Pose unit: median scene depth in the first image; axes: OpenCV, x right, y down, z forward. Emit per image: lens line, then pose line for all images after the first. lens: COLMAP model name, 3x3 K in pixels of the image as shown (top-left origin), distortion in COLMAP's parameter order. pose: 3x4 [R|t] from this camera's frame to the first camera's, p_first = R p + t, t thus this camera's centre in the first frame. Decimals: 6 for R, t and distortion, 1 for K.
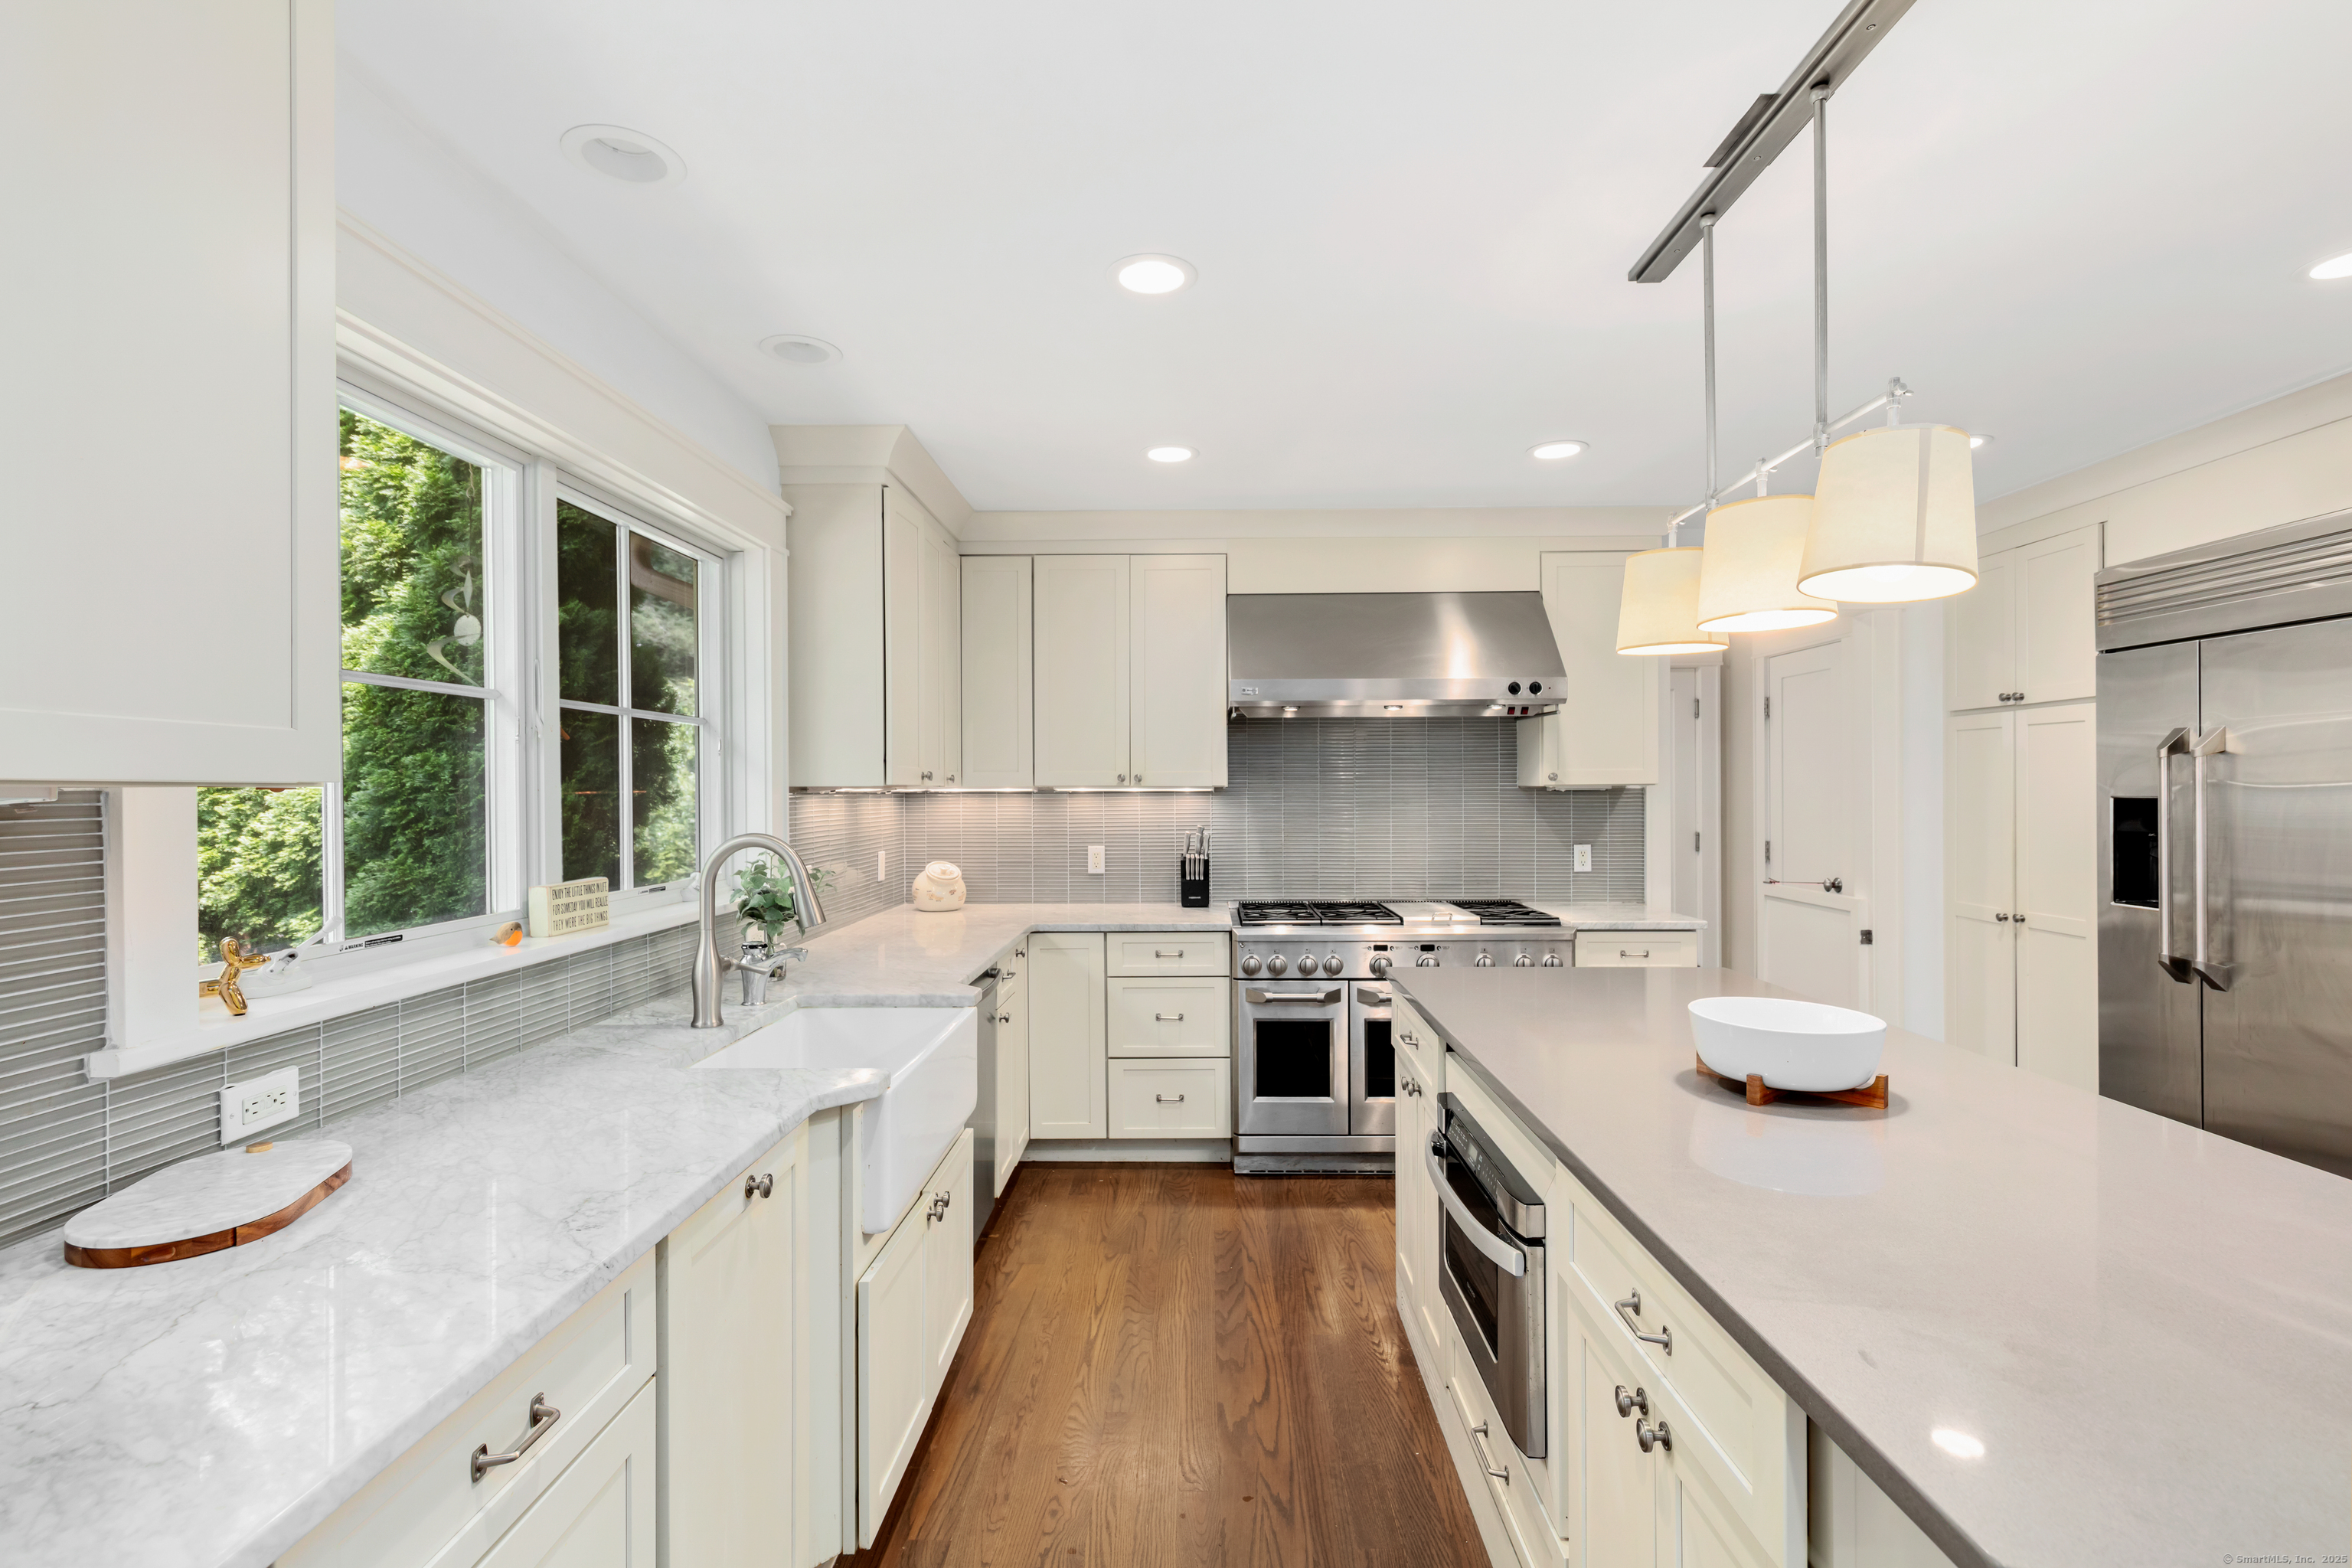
lens RADIAL K [[1065.8, 0, 1179.1], [0, 1065.8, 786.2], [0, 0, 1]] dist [0.004607, -0.000049]
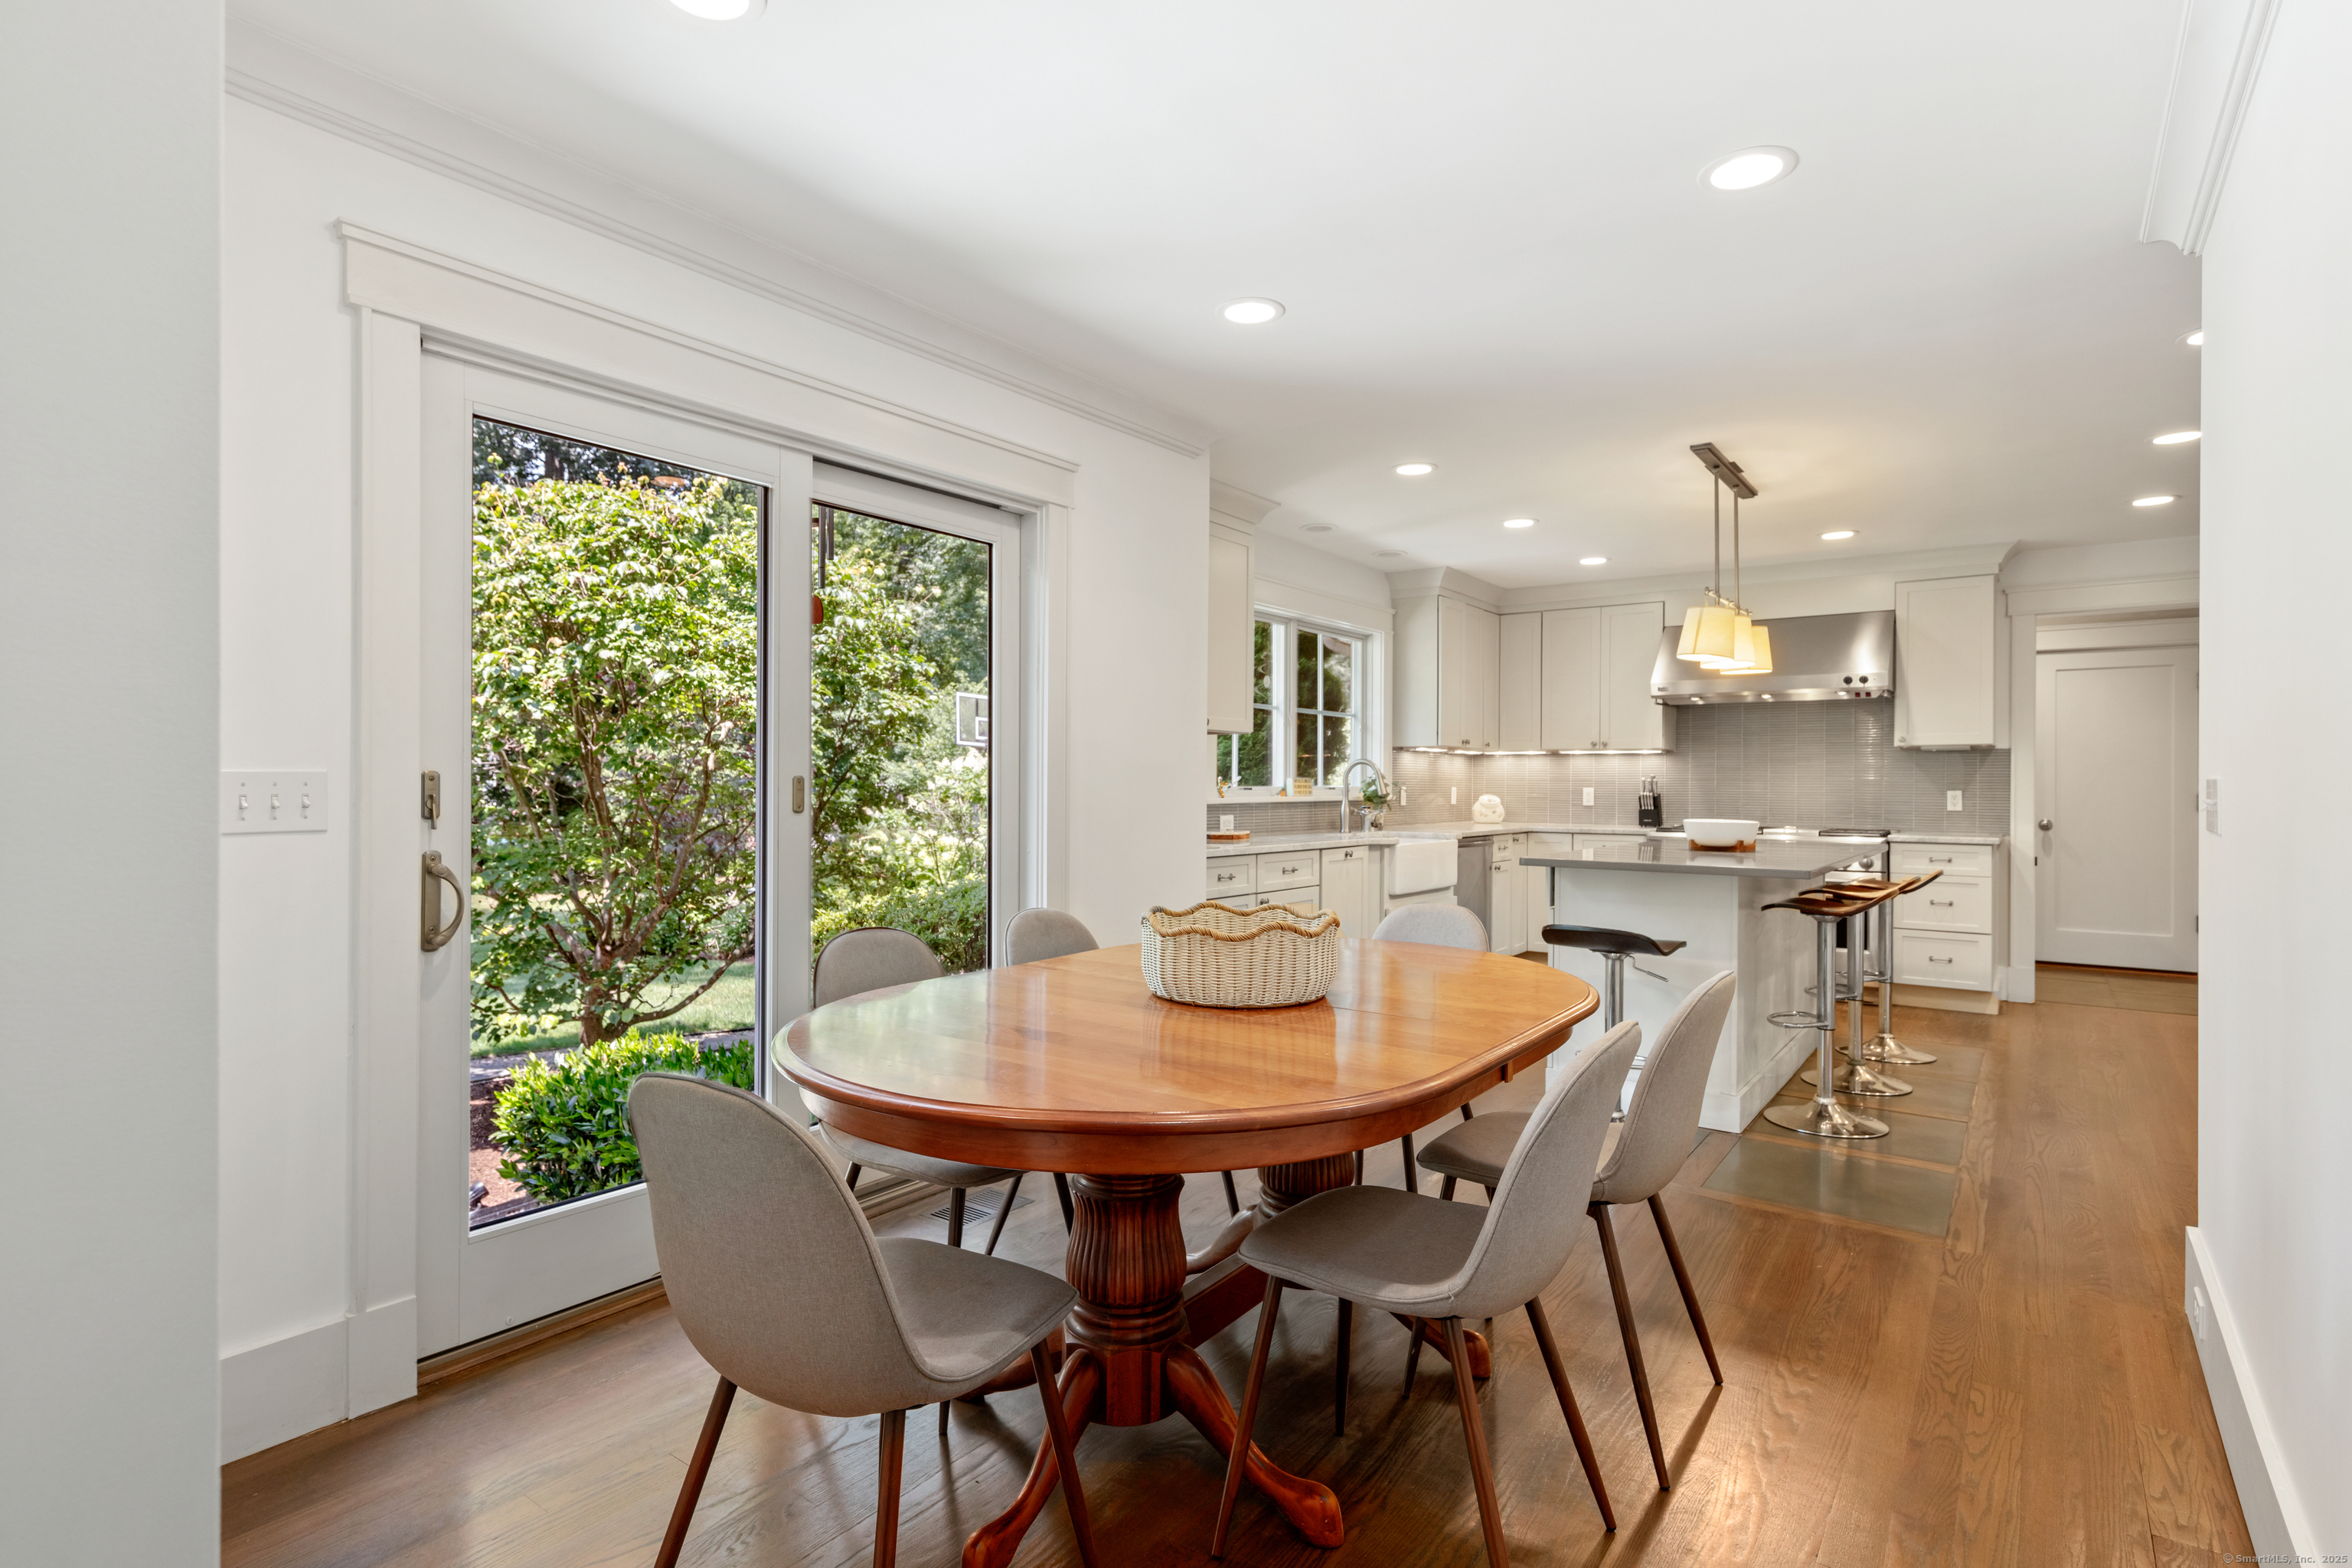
lens RADIAL K [[1065.8, 0, 1176.3], [0, 1065.8, 778.6], [0, 0, 1]] dist [0.004607, -0.000049]
pose [[0.809894, 0.010277, -0.586487, 0.490822], [-0.009298, 0.999946, 0.004683, 0.055171], [0.586503, 0.001660, 0.809945, -0.884399]]
